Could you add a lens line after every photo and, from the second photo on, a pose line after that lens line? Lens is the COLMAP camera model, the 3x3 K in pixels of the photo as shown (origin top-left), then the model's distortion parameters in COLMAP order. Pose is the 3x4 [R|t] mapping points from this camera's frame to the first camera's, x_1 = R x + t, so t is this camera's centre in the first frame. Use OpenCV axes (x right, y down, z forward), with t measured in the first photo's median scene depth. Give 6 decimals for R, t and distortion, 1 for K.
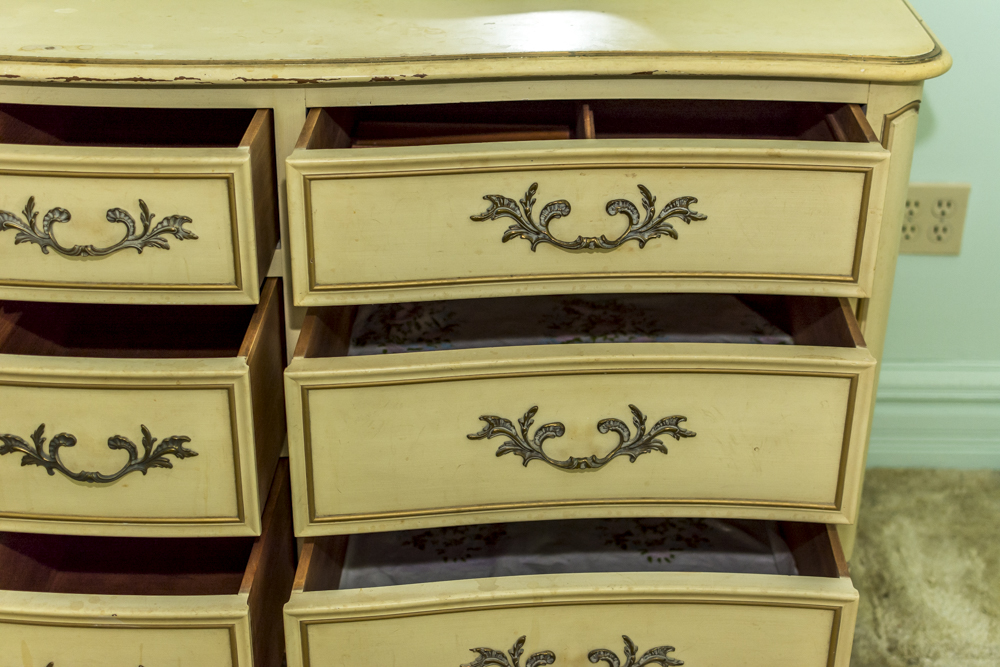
lens RADIAL K [[1507.7, 0, 508.2], [0, 1507.7, 332.6], [0, 0, 1]] dist [0.000351, 0.000000]
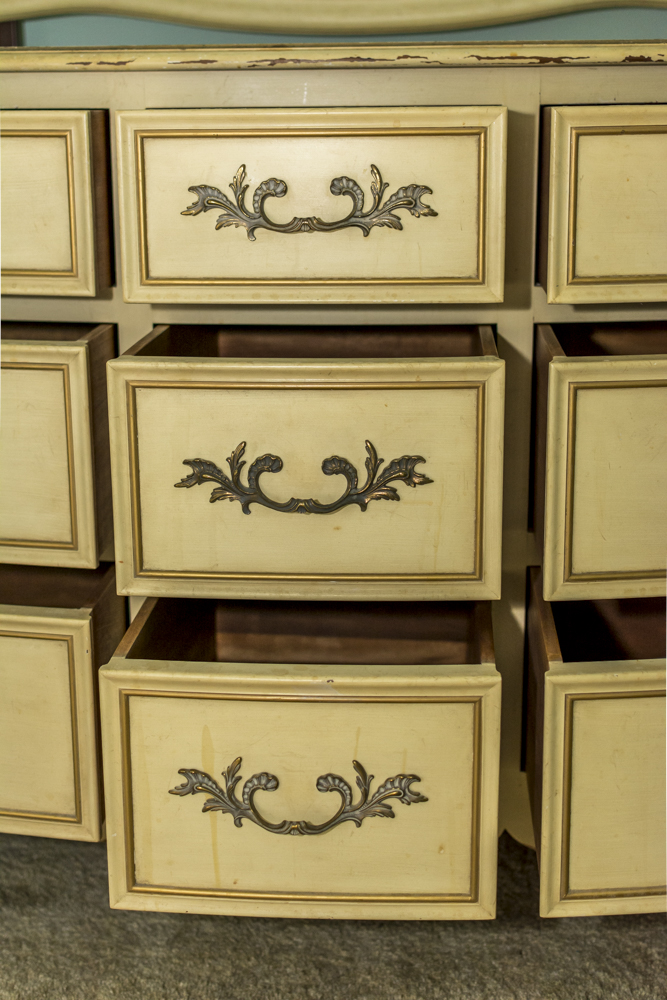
lens RADIAL K [[1507.7, 0, 332.8], [0, 1507.7, 496.4], [0, 0, 1]] dist [0.000351, 0.000000]
pose [[0.998979, -0.012948, -0.043282, -0.225507], [0.002553, 0.972696, -0.232067, 0.274968], [0.045105, 0.231720, 0.971736, 0.224200]]
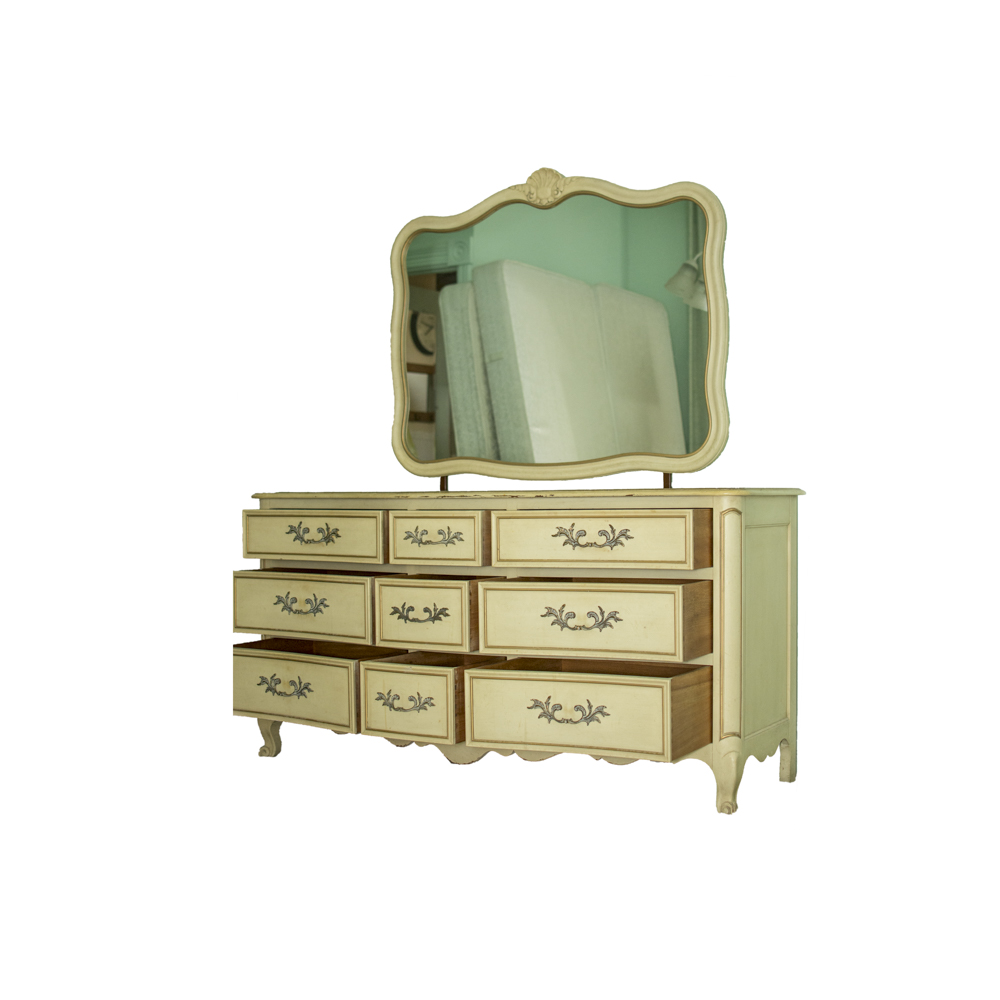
lens RADIAL K [[1338.2, 0, 503.0], [0, 1338.2, 499.6], [0, 0, 1]] dist [-0.175520, 0.000000]
pose [[0.869207, -0.020147, -0.494037, 1.100876], [-0.212858, 0.886596, -0.410658, 0.884115], [0.446285, 0.462107, 0.766347, -0.941710]]
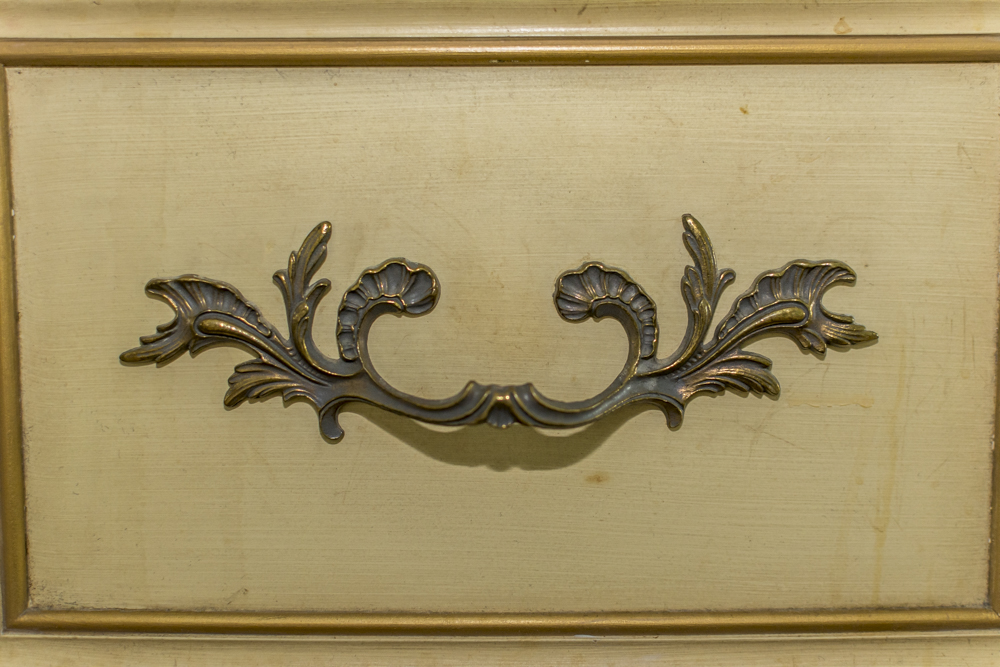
lens RADIAL K [[1507.7, 0, 501.0], [0, 1507.7, 326.4], [0, 0, 1]] dist [0.000351, 0.000000]
pose [[0.999643, -0.020416, 0.017213, -0.280276], [0.025220, 0.933677, -0.357228, 0.176399], [-0.008778, 0.357534, 0.933859, 0.745567]]
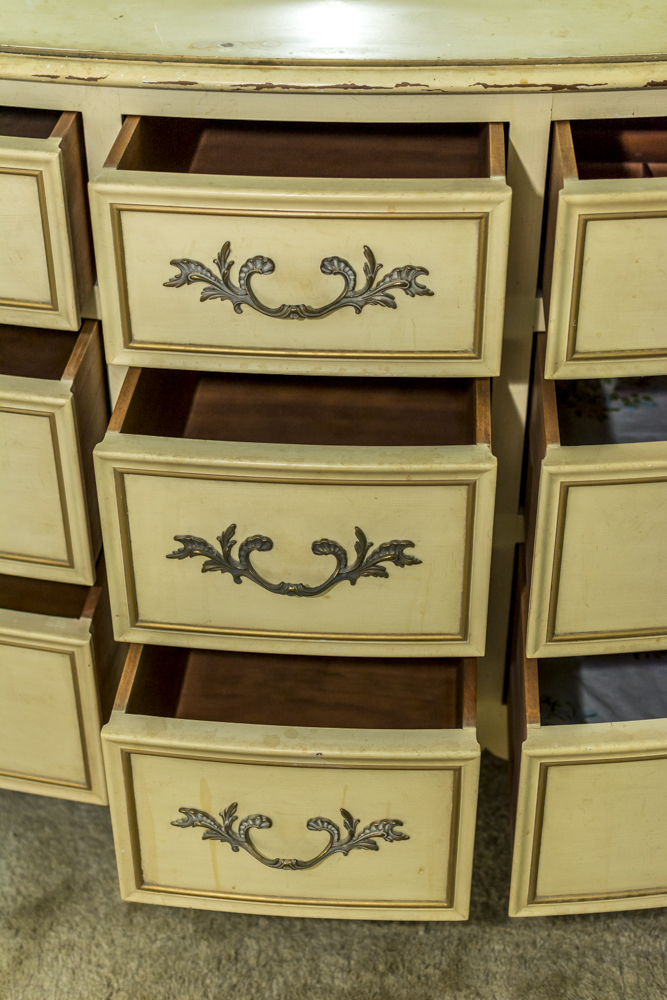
lens RADIAL K [[1507.7, 0, 331.0], [0, 1507.7, 496.8], [0, 0, 1]] dist [0.000351, 0.000000]
pose [[0.998664, 0.008774, -0.050931, -0.214483], [-0.002480, 0.992484, 0.122347, -0.052927], [0.051622, -0.122057, 0.991180, 0.201723]]
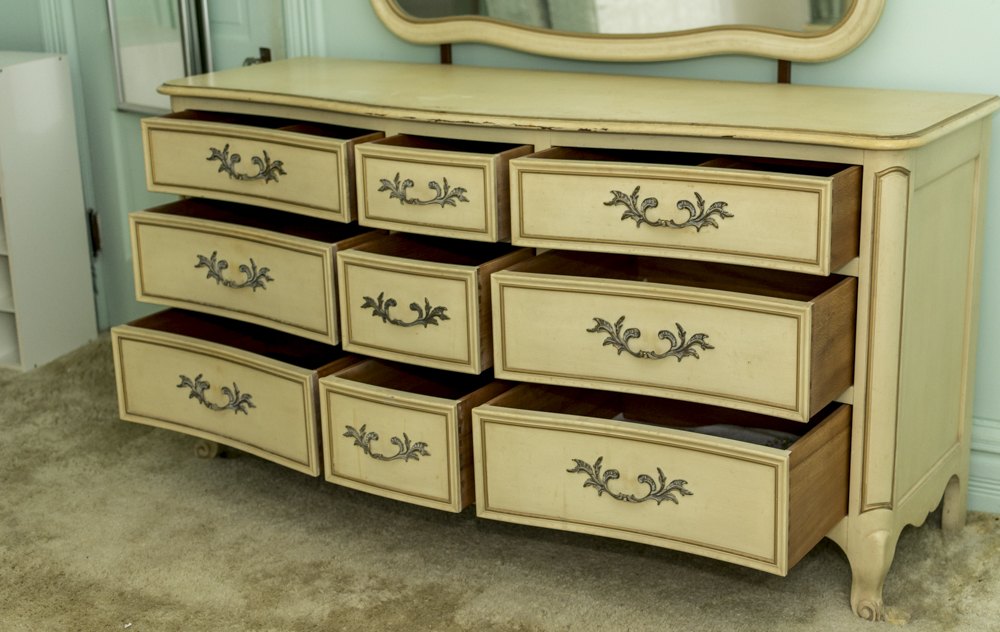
lens RADIAL K [[1544.4, 0, 500.2], [0, 1544.4, 316.5], [0, 0, 1]] dist [0.026734, 0.000000]
pose [[0.850076, 0.111111, -0.514806, 0.811652], [-0.209550, 0.968144, -0.137064, 0.323179], [0.483177, 0.224393, 0.846279, -0.556613]]
